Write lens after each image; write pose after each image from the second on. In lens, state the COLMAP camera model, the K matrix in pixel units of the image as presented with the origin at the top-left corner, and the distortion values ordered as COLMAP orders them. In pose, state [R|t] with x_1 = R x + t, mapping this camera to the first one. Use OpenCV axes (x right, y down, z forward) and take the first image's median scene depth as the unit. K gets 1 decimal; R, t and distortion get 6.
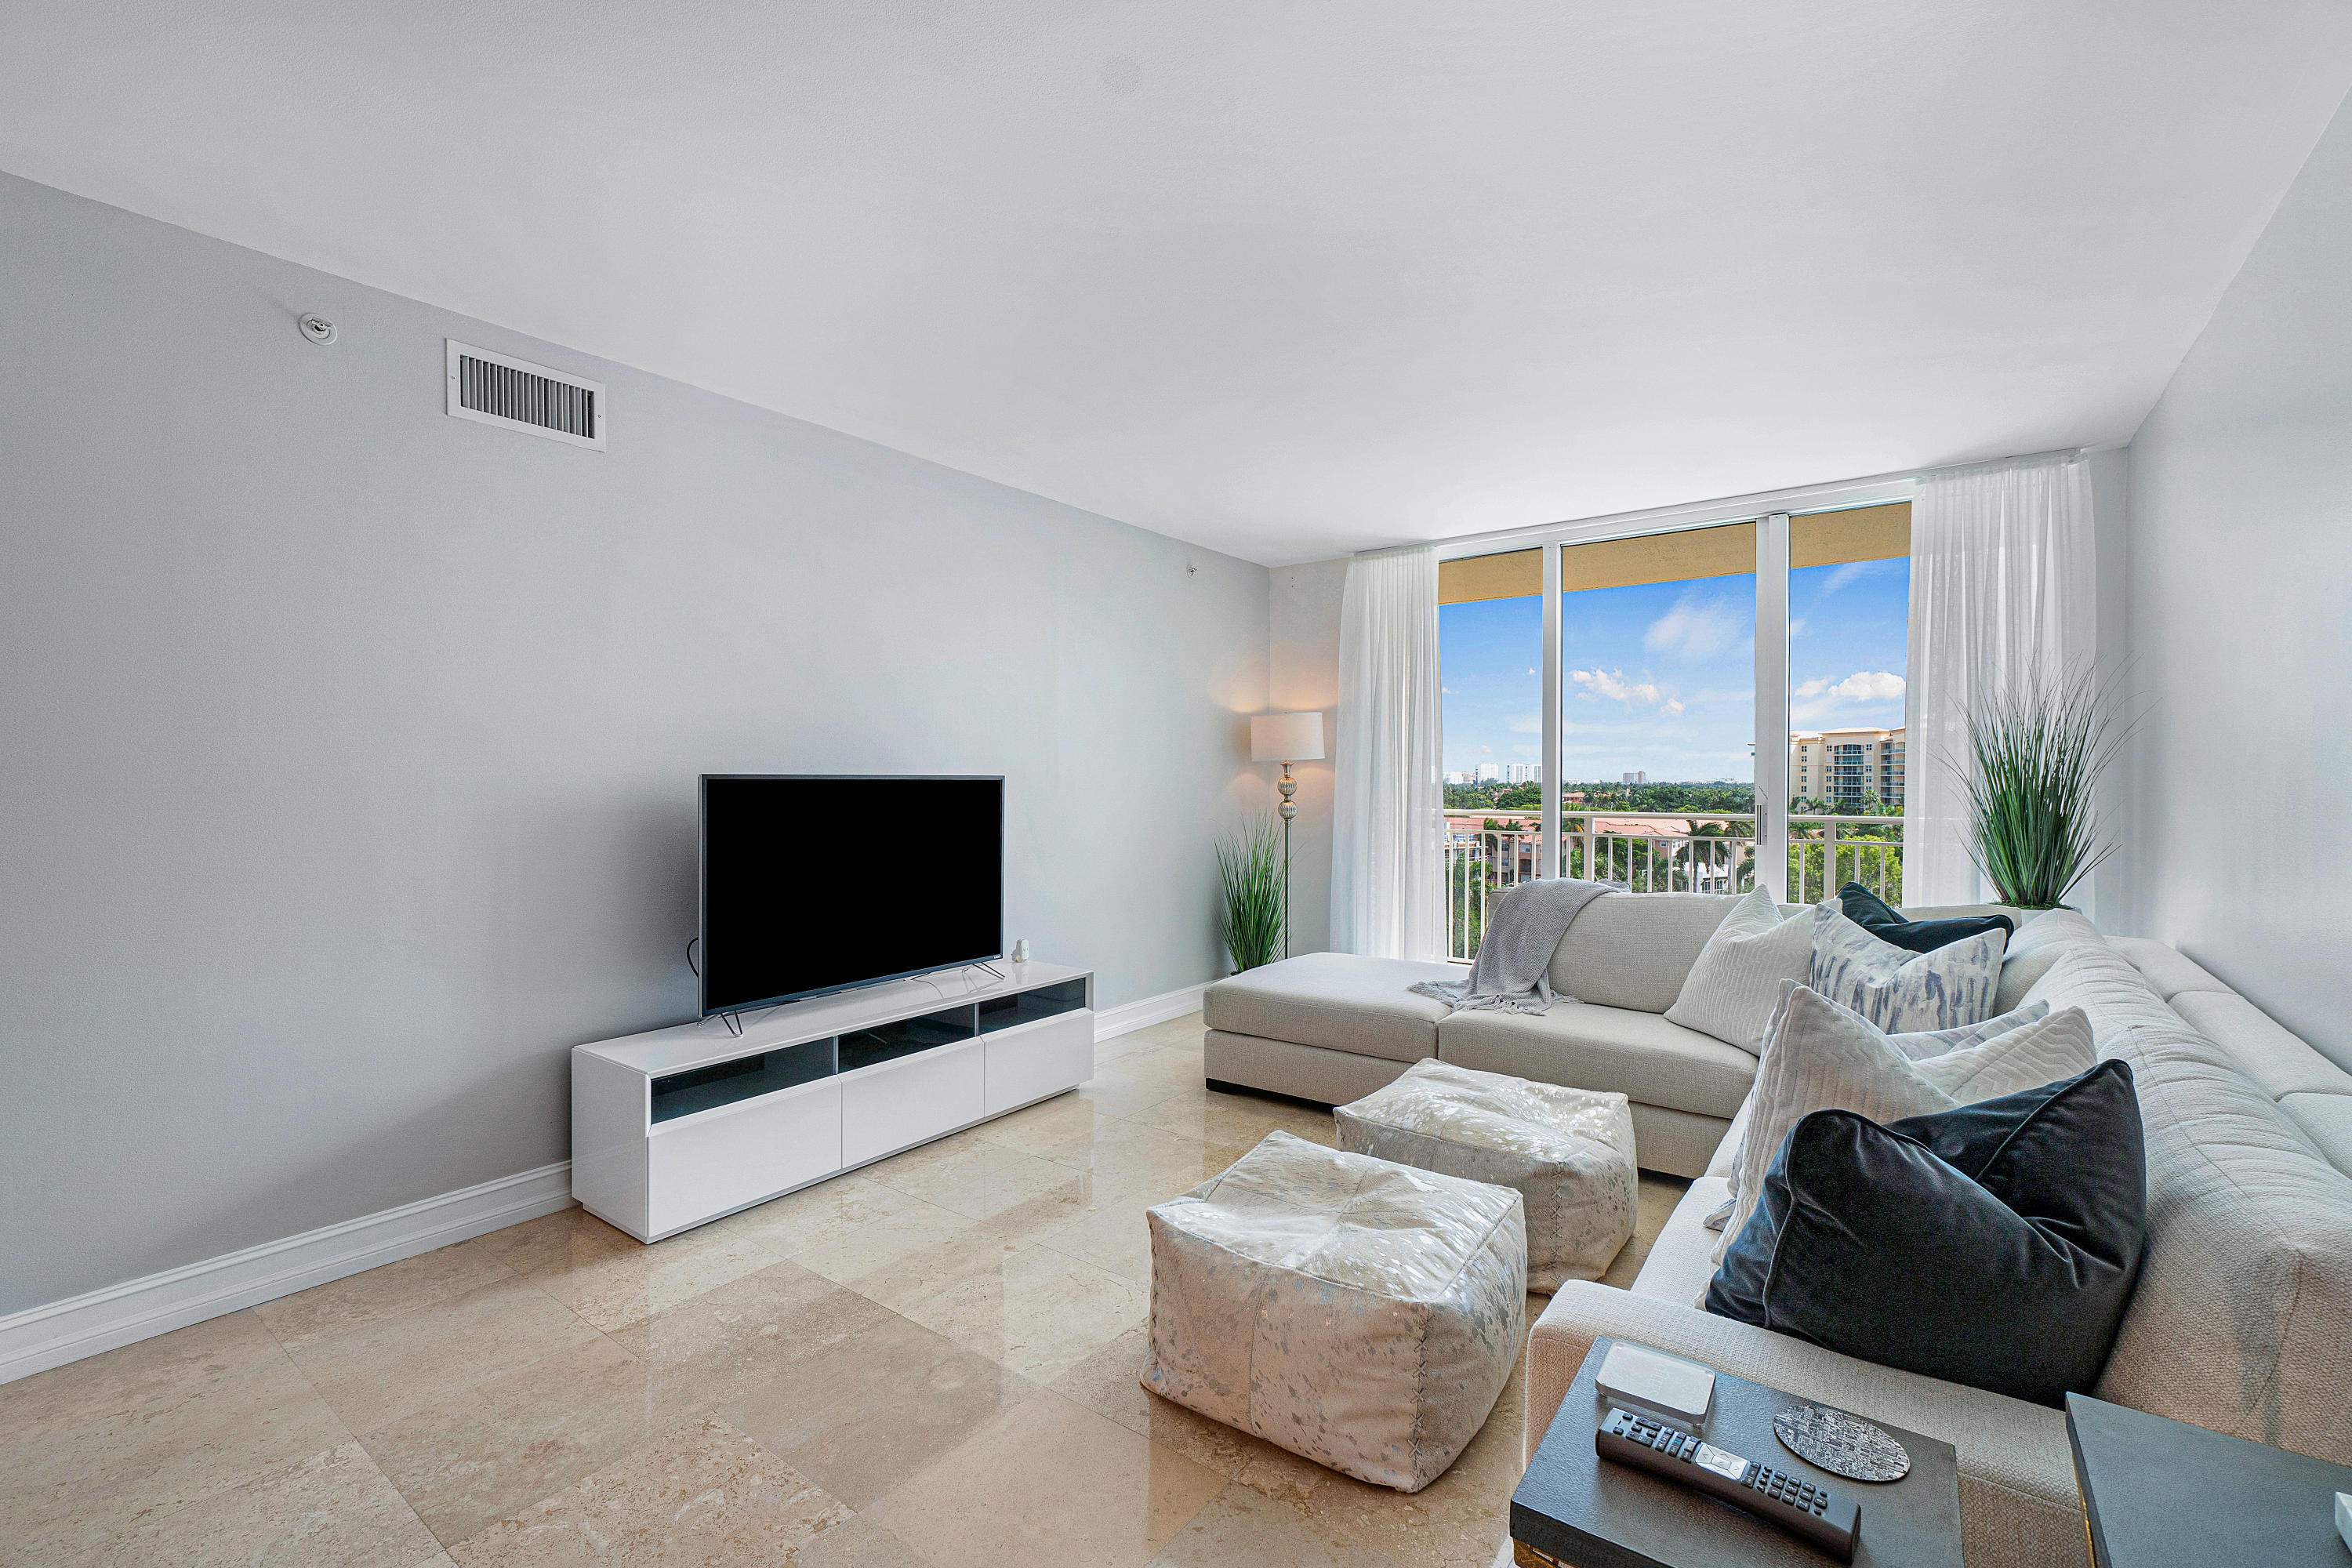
lens RADIAL K [[1027.2, 0, 1121.5], [0, 1027.2, 801.9], [0, 0, 1]] dist [-0.003799, 0.002672]
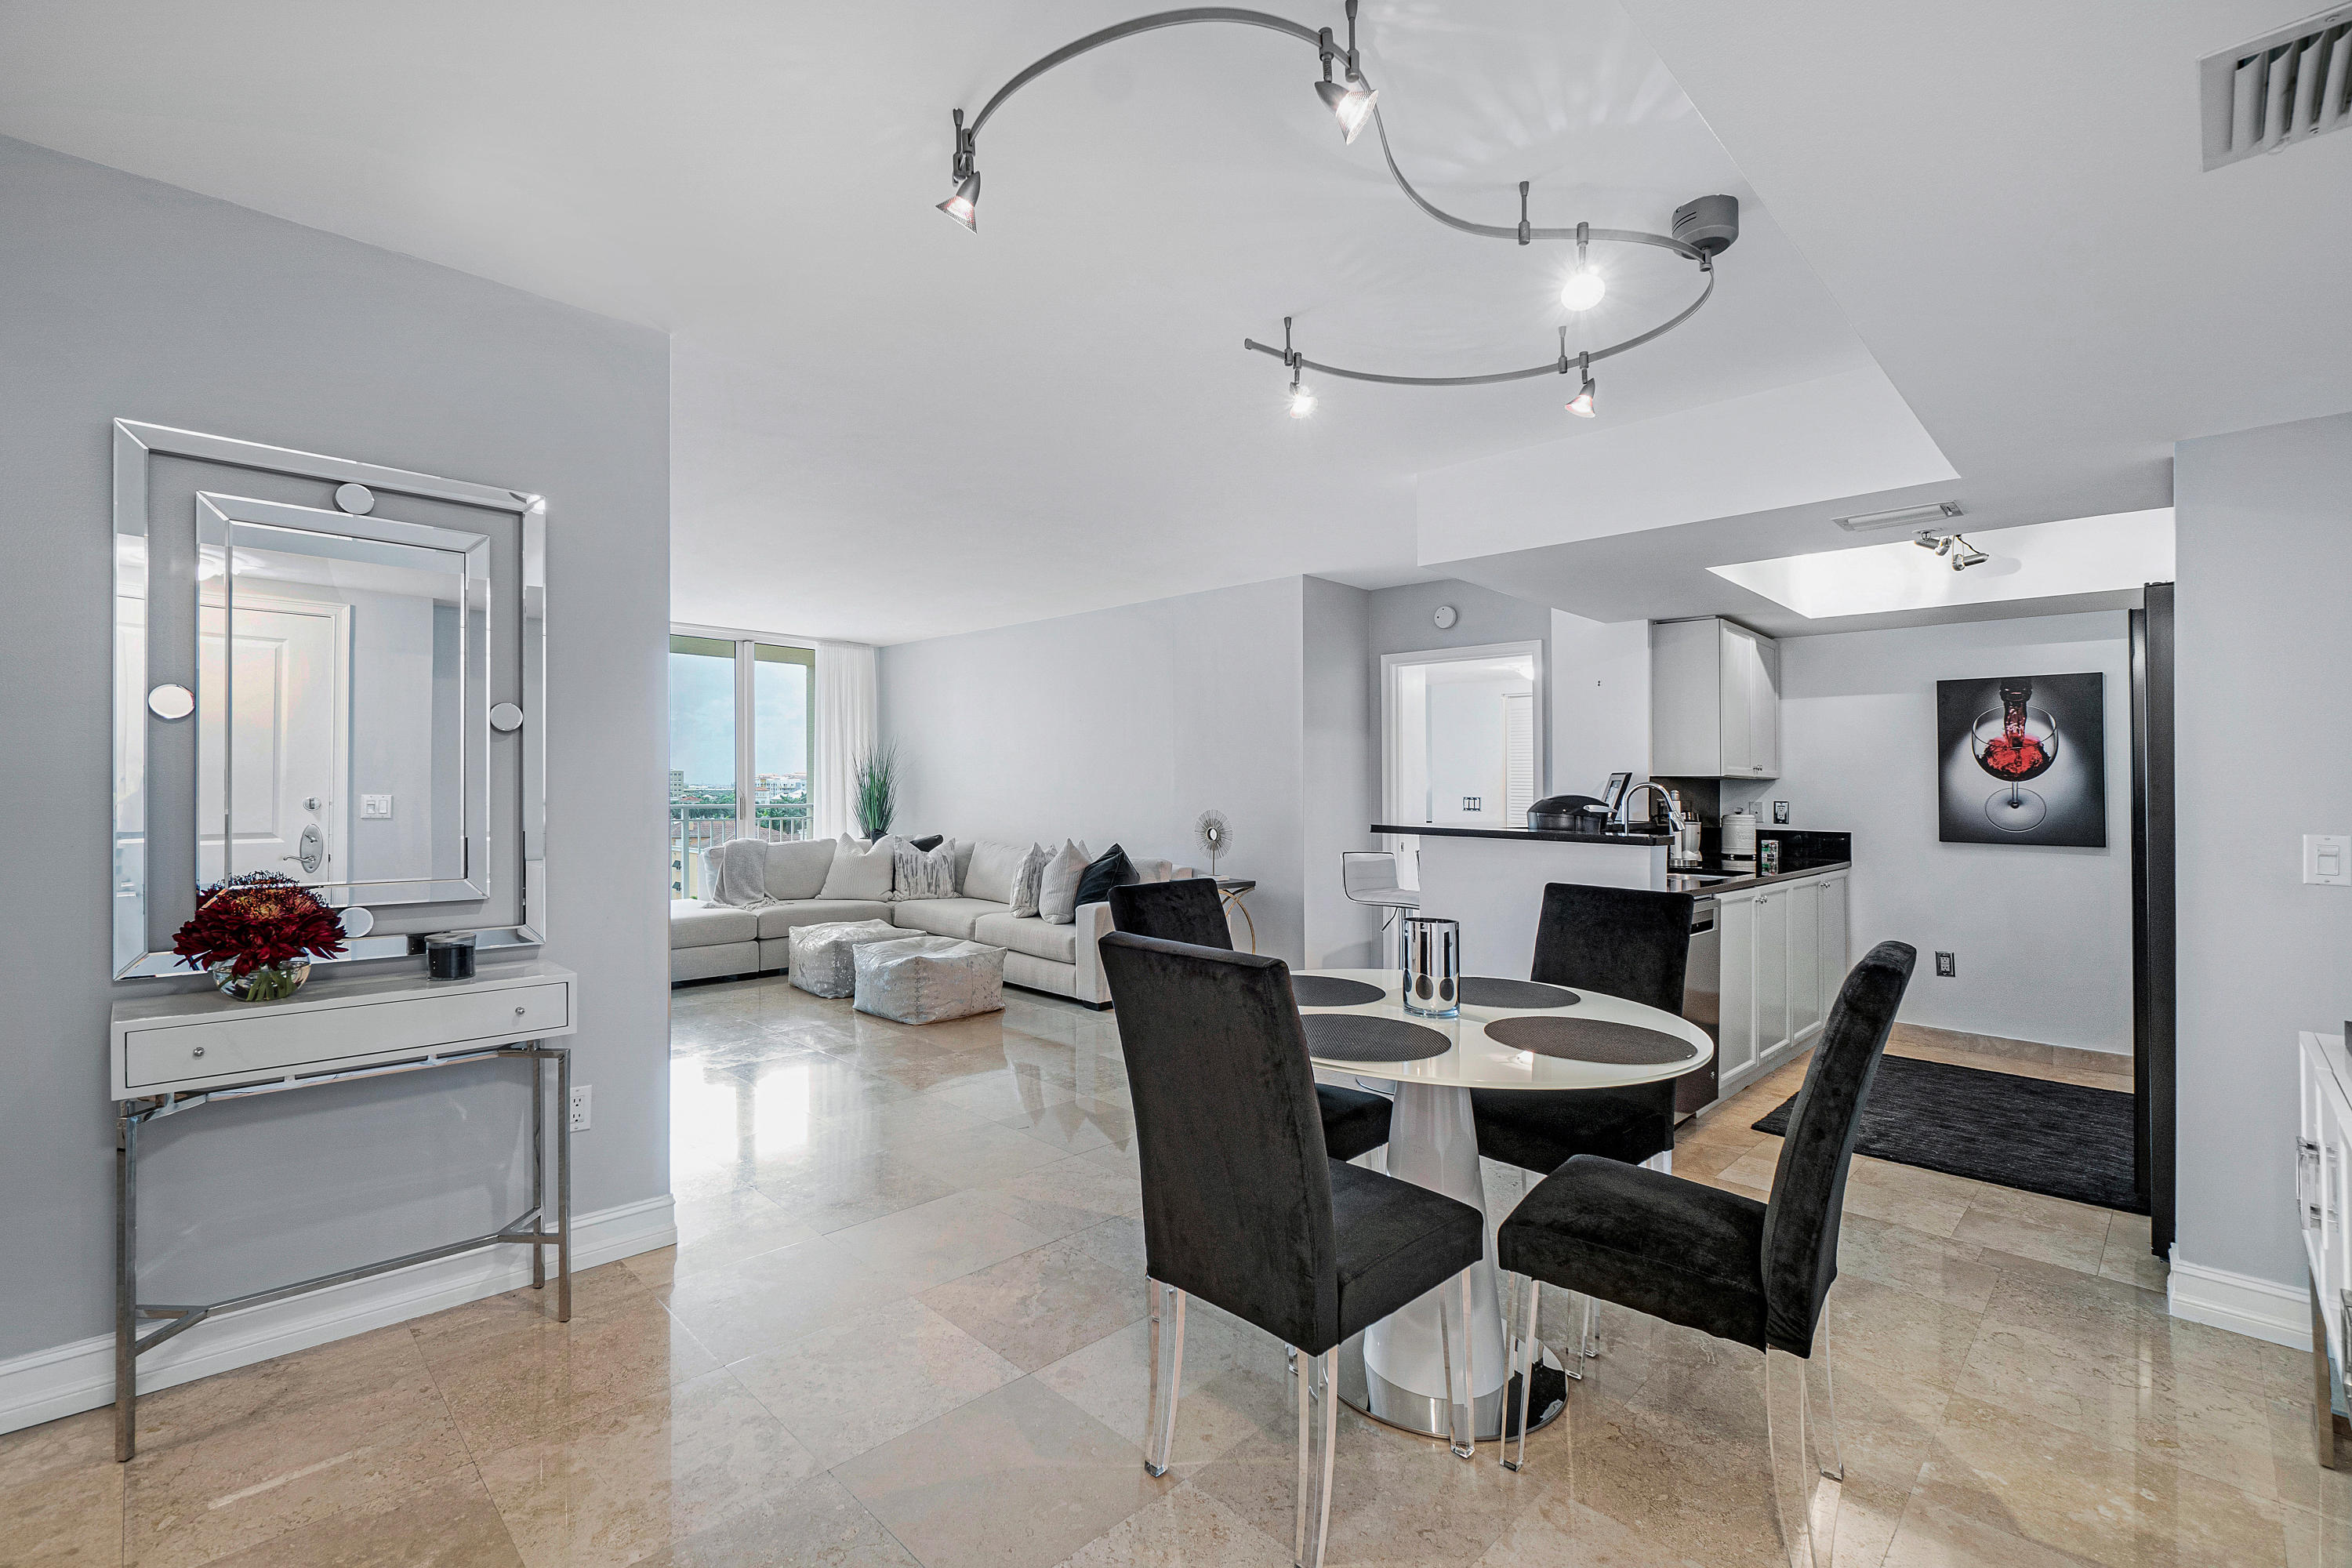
lens RADIAL K [[1027.2, 0, 1161.5], [0, 1027.2, 775.7], [0, 0, 1]] dist [-0.003799, 0.002672]
pose [[0.122748, 0.012007, 0.992365, -1.256524], [0.011759, 0.999839, -0.013552, -0.003329], [-0.992368, 0.013333, 0.122587, 0.047156]]
